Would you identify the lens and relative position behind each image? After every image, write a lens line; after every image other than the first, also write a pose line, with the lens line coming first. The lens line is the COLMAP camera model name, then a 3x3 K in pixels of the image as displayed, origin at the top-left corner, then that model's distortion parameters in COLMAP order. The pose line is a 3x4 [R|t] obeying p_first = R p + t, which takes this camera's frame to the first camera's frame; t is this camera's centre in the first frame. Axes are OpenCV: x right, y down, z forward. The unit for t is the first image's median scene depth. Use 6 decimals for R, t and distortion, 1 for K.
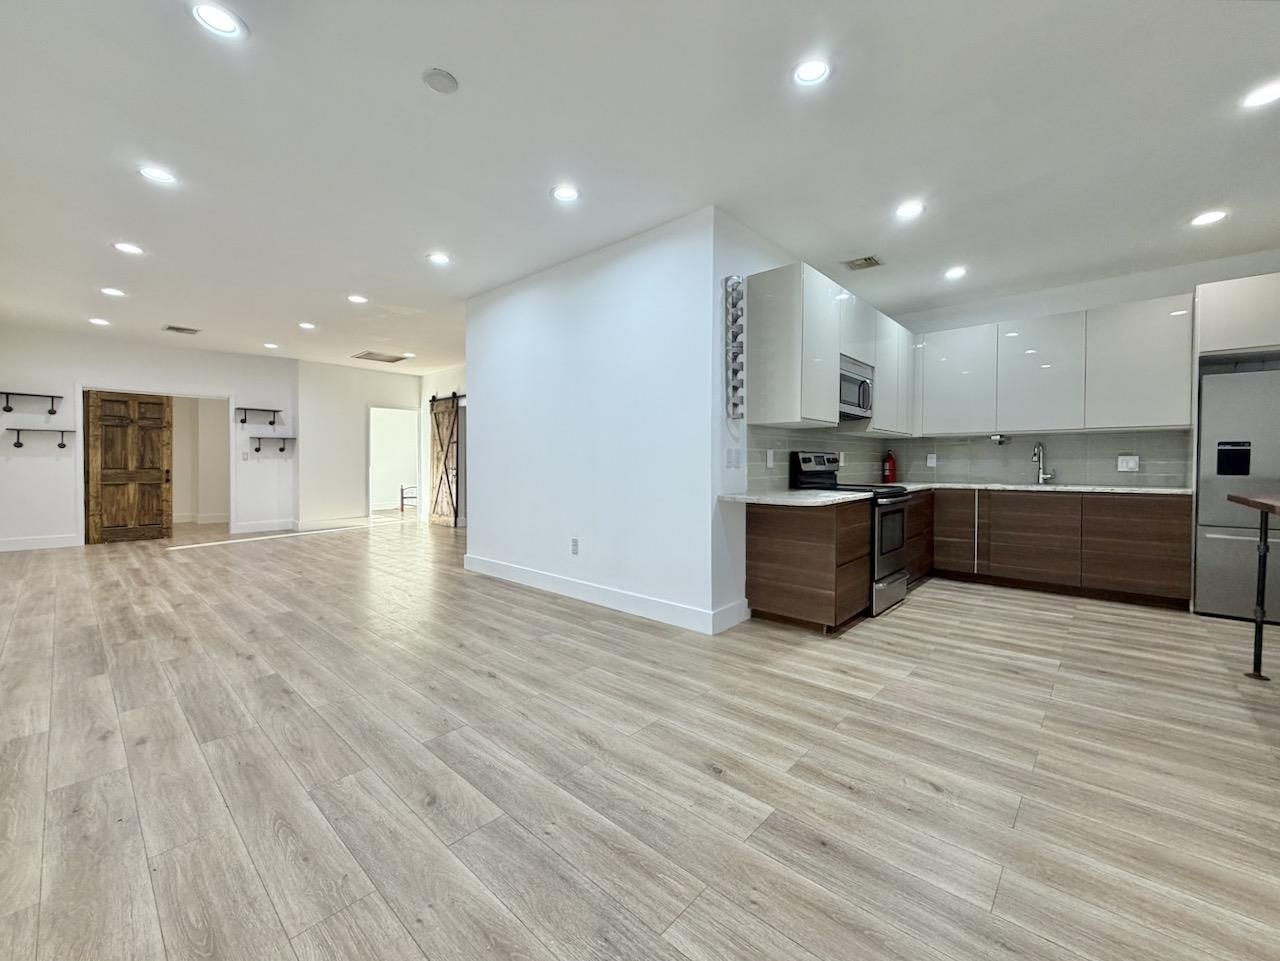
lens RADIAL K [[523.7, 0, 614.8], [0, 523.7, 475.2], [0, 0, 1]] dist [-0.002355, 0.000447]
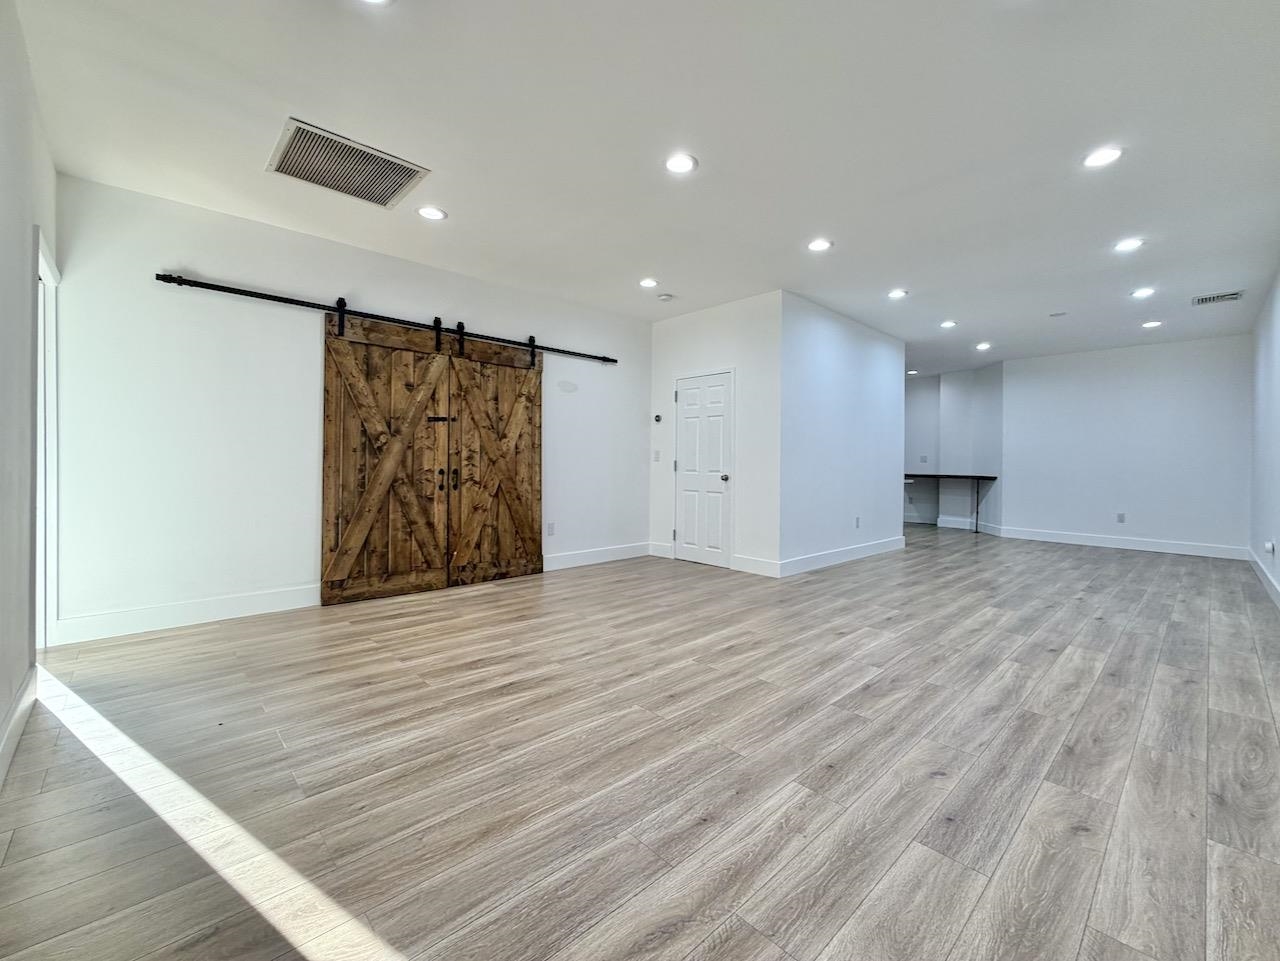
lens RADIAL K [[523.7, 0, 650.6], [0, 523.7, 471.0], [0, 0, 1]] dist [-0.002355, 0.000447]
pose [[0.043743, -0.008404, 0.999007, -1.927086], [0.011118, 0.999907, 0.007925, -0.031305], [-0.998981, 0.010760, 0.043832, 1.833686]]
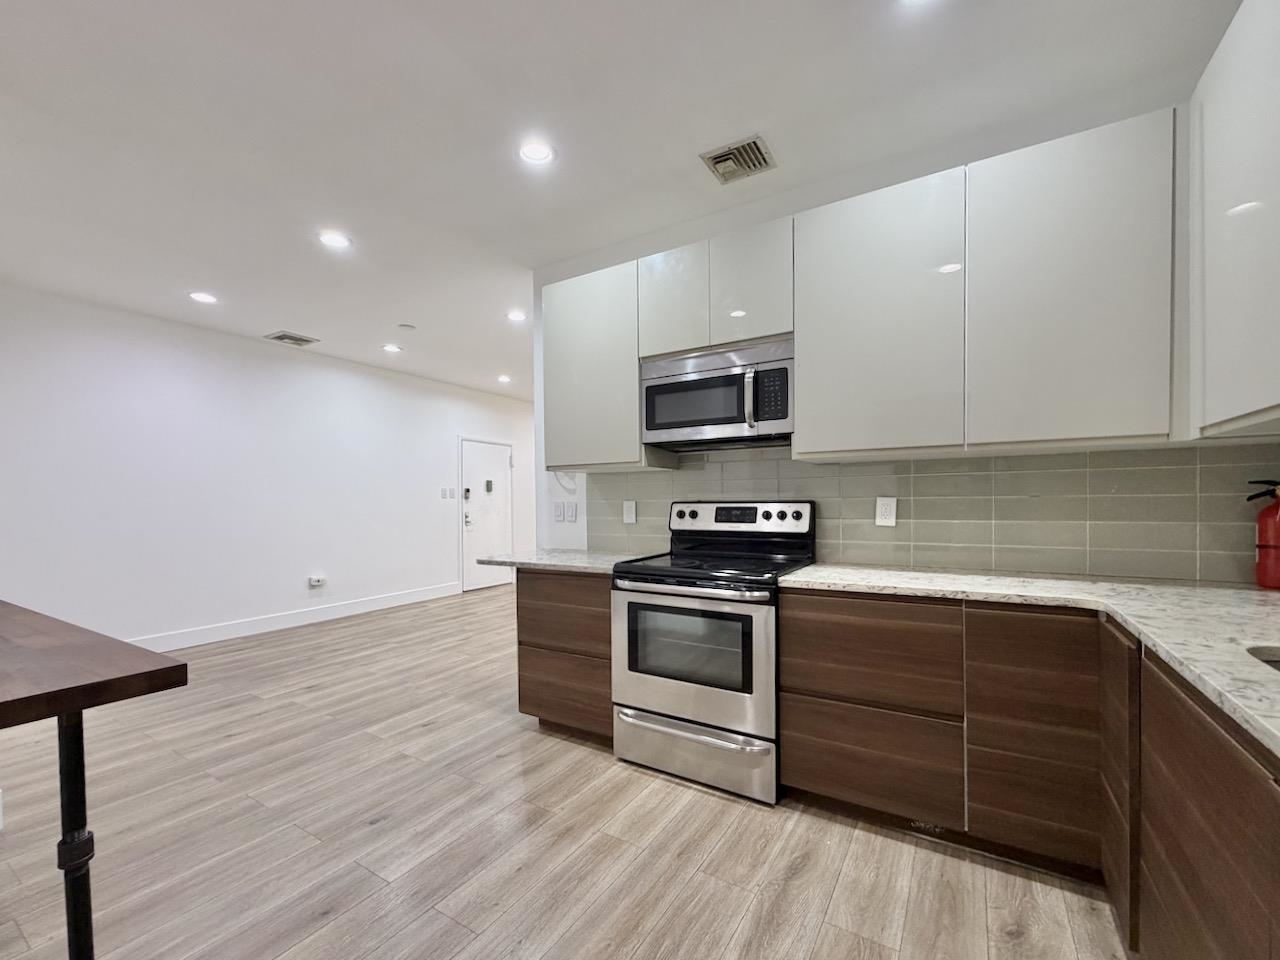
lens RADIAL K [[526.6, 0, 641.7], [0, 526.6, 510.6], [0, 0, 1]] dist [0.003905, -0.001376]
pose [[0.204625, 0.013787, -0.978743, 1.173171], [-0.010633, 0.999873, 0.011862, -0.046976], [0.978783, 0.007980, 0.204746, 0.919352]]
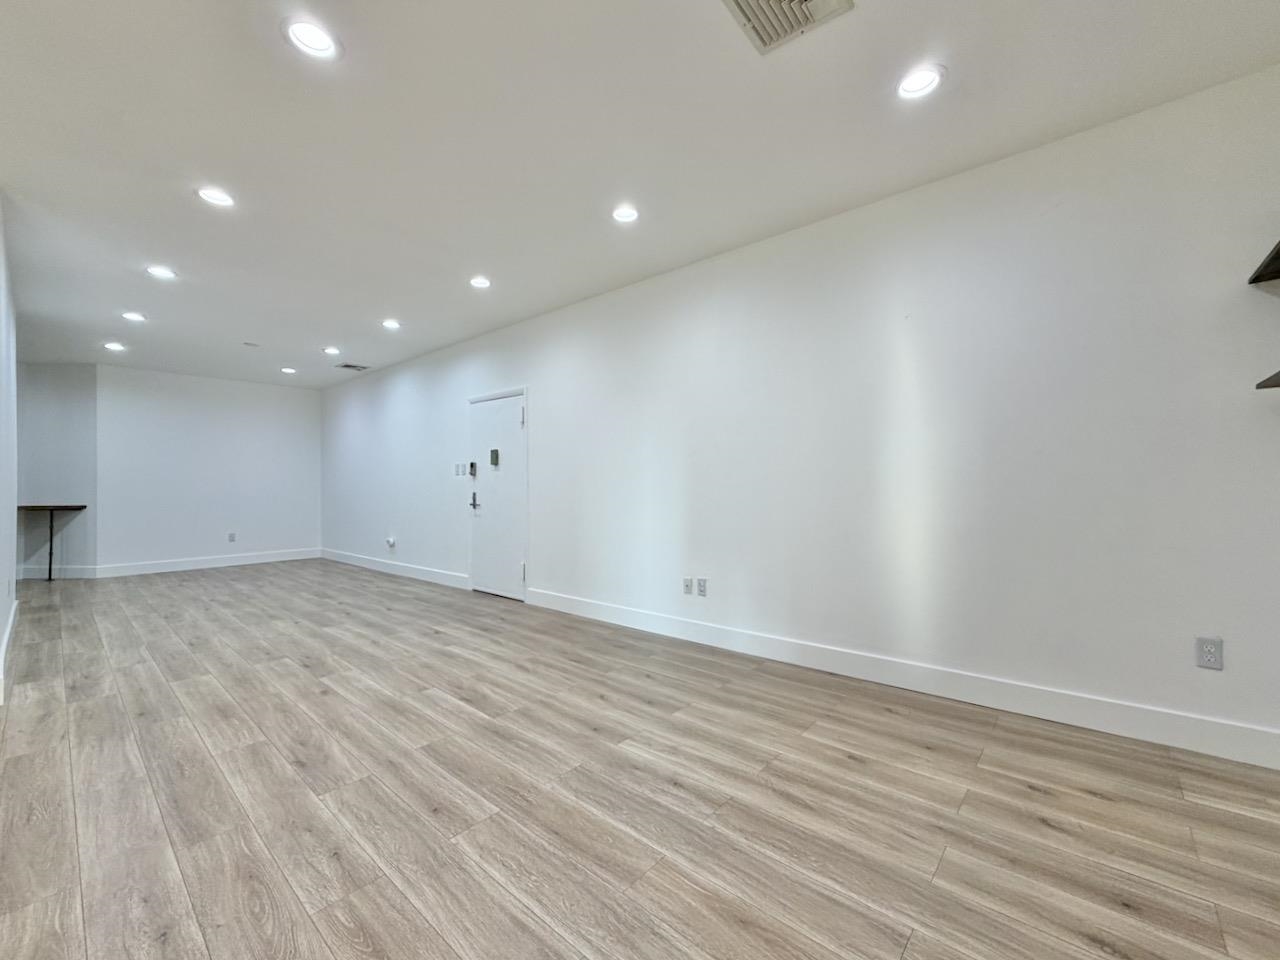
lens RADIAL K [[526.6, 0, 629.1], [0, 526.6, 488.1], [0, 0, 1]] dist [0.003905, -0.001376]
pose [[-0.999229, 0.012856, -0.037093, -1.406722], [0.011909, 0.999600, 0.025655, -0.058698], [0.037408, 0.025194, -0.998982, 2.368419]]
